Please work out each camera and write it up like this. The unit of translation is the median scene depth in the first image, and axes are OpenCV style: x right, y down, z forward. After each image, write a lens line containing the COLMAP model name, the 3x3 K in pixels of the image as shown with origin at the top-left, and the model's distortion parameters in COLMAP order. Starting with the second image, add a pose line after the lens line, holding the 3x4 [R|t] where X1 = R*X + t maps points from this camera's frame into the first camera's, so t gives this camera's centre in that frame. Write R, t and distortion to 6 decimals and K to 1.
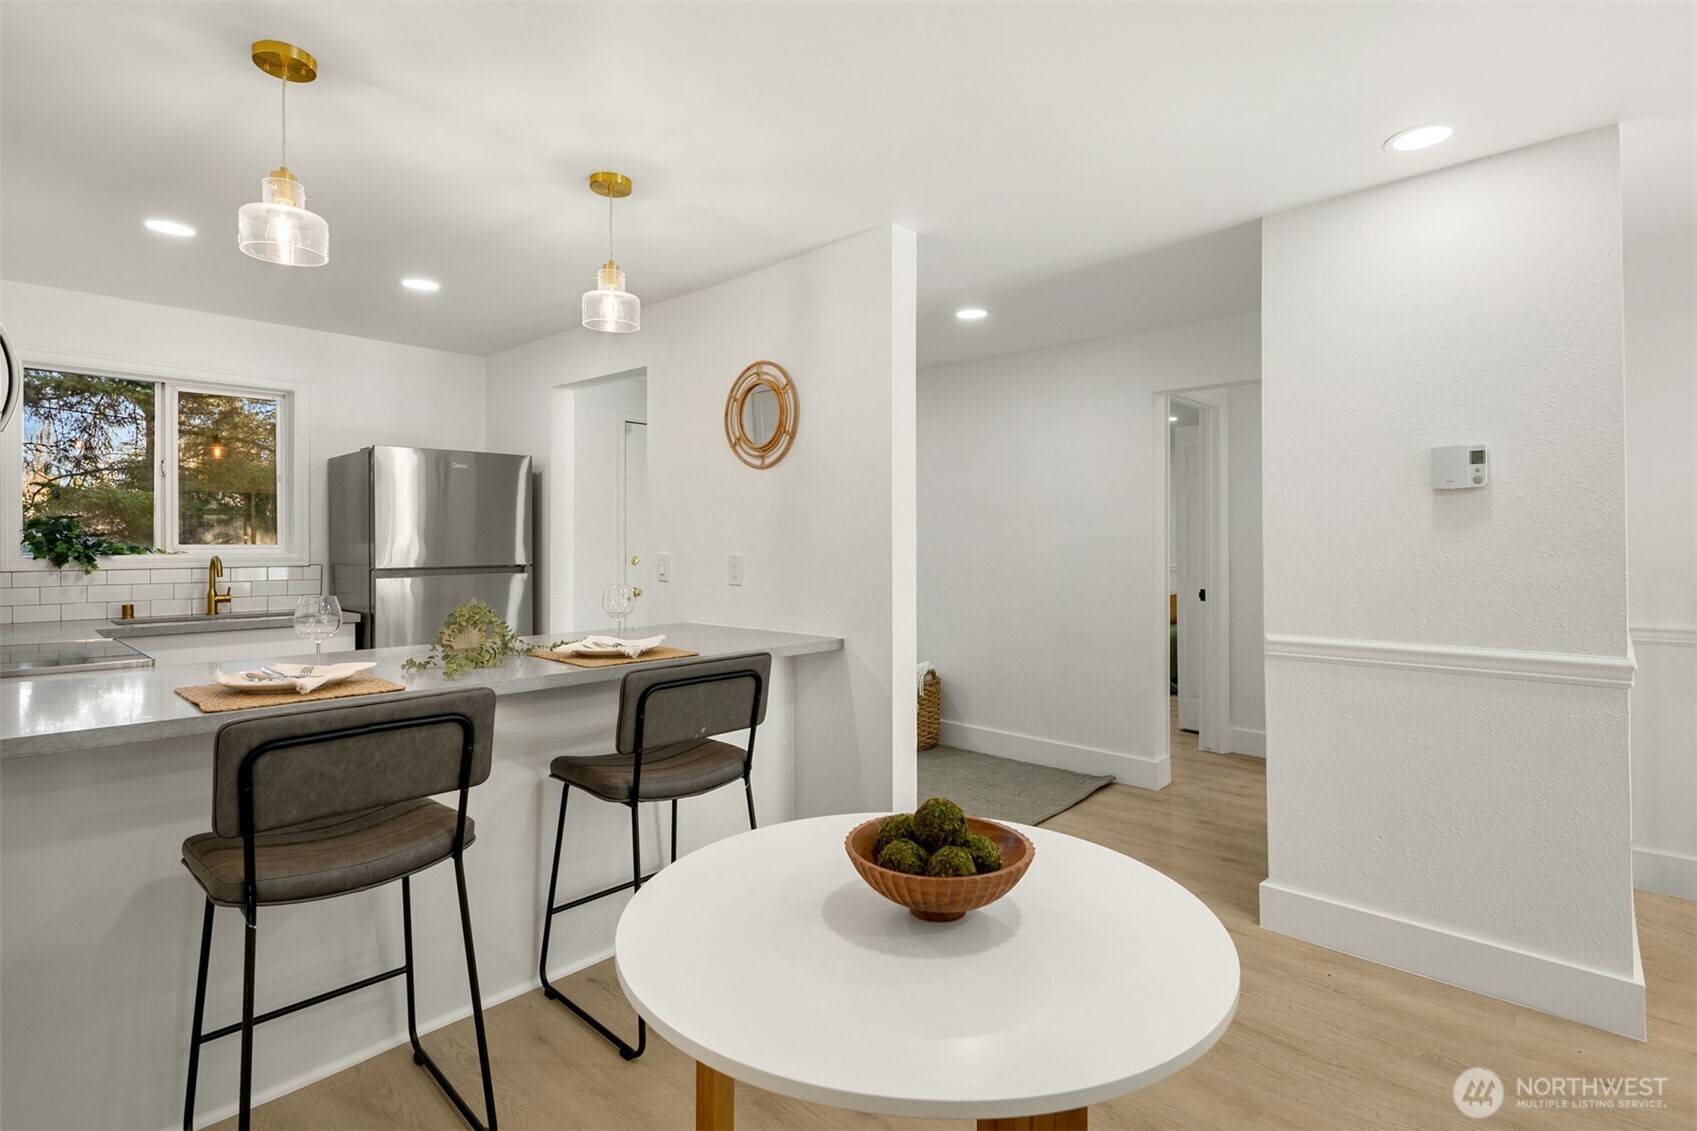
lens RADIAL K [[818.9, 0, 841.7], [0, 818.9, 534.2], [0, 0, 1]] dist [0.002485, -0.000872]
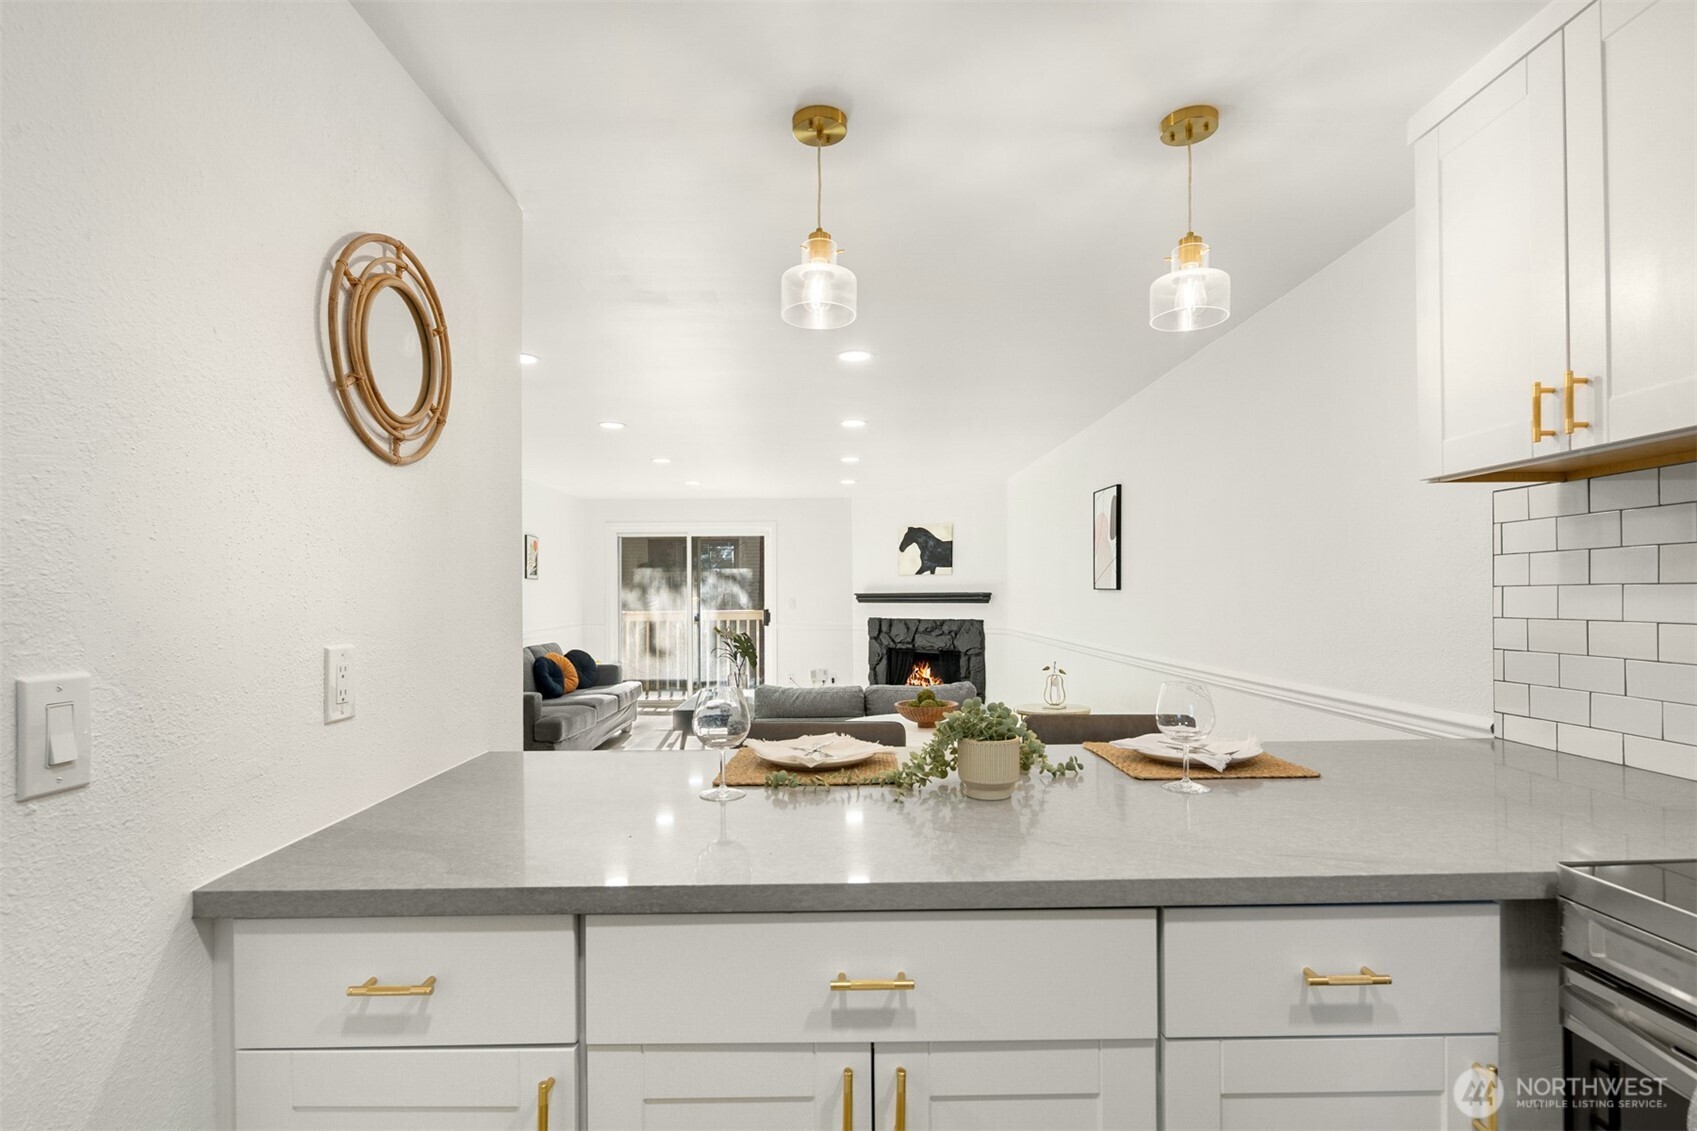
lens RADIAL K [[821.4, 0, 843.1], [0, 821.4, 595.2], [0, 0, 1]] dist [-0.000050, -0.000833]
pose [[-0.684745, 0.006316, 0.728755, -0.613567], [0.001243, 0.999971, -0.007499, 0.001862], [-0.728781, -0.004229, -0.684733, 1.107562]]
